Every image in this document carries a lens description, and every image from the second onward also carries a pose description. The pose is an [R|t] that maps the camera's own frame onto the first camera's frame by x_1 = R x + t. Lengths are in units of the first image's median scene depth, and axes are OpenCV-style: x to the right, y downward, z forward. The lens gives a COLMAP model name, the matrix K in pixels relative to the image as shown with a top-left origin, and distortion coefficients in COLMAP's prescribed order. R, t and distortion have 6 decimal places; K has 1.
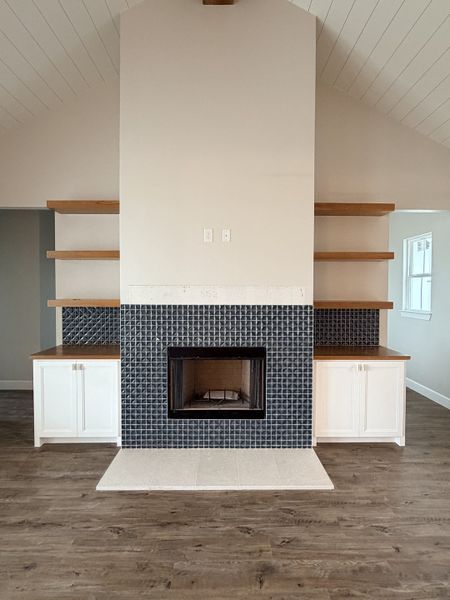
lens RADIAL K [[329.4, 0, 225.0], [0, 329.4, 300.0], [0, 0, 1]] dist [0.002851, 0.000050]
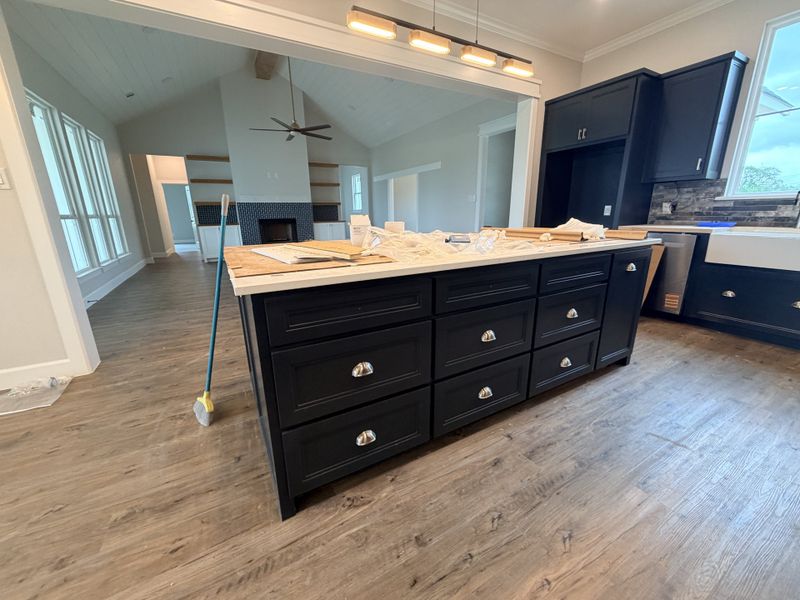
lens RADIAL K [[316.7, 0, 400.0], [0, 316.7, 300.0], [0, 0, 1]] dist [-0.000209, -0.000386]
pose [[0.871834, -0.148960, 0.466602, -0.460811], [0.034994, 0.969142, 0.244008, 0.187699], [-0.488551, -0.196406, 0.850143, -1.834129]]
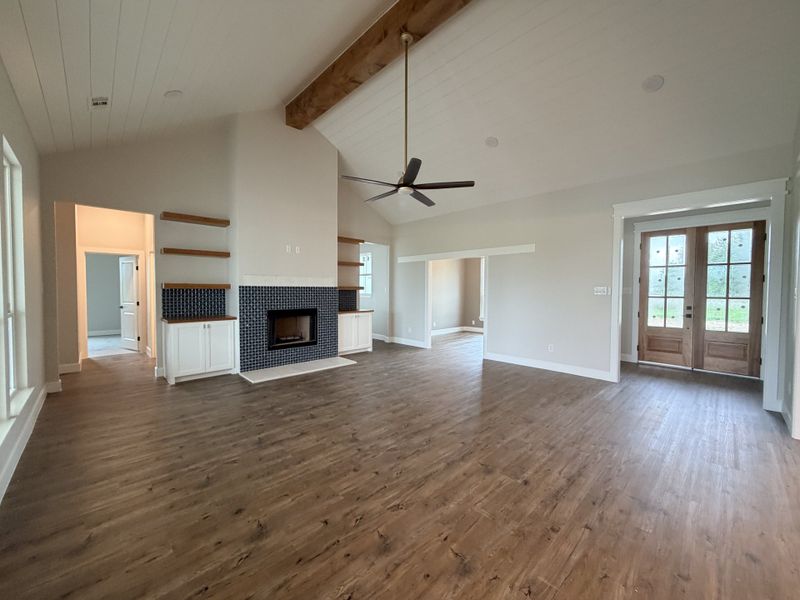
lens RADIAL K [[316.7, 0, 400.0], [0, 316.7, 300.0], [0, 0, 1]] dist [-0.000209, -0.000386]
pose [[0.727919, -0.023741, 0.685252, -0.799655], [0.018584, 0.999716, 0.014896, 0.074237], [-0.685411, 0.001892, 0.728154, -0.702254]]
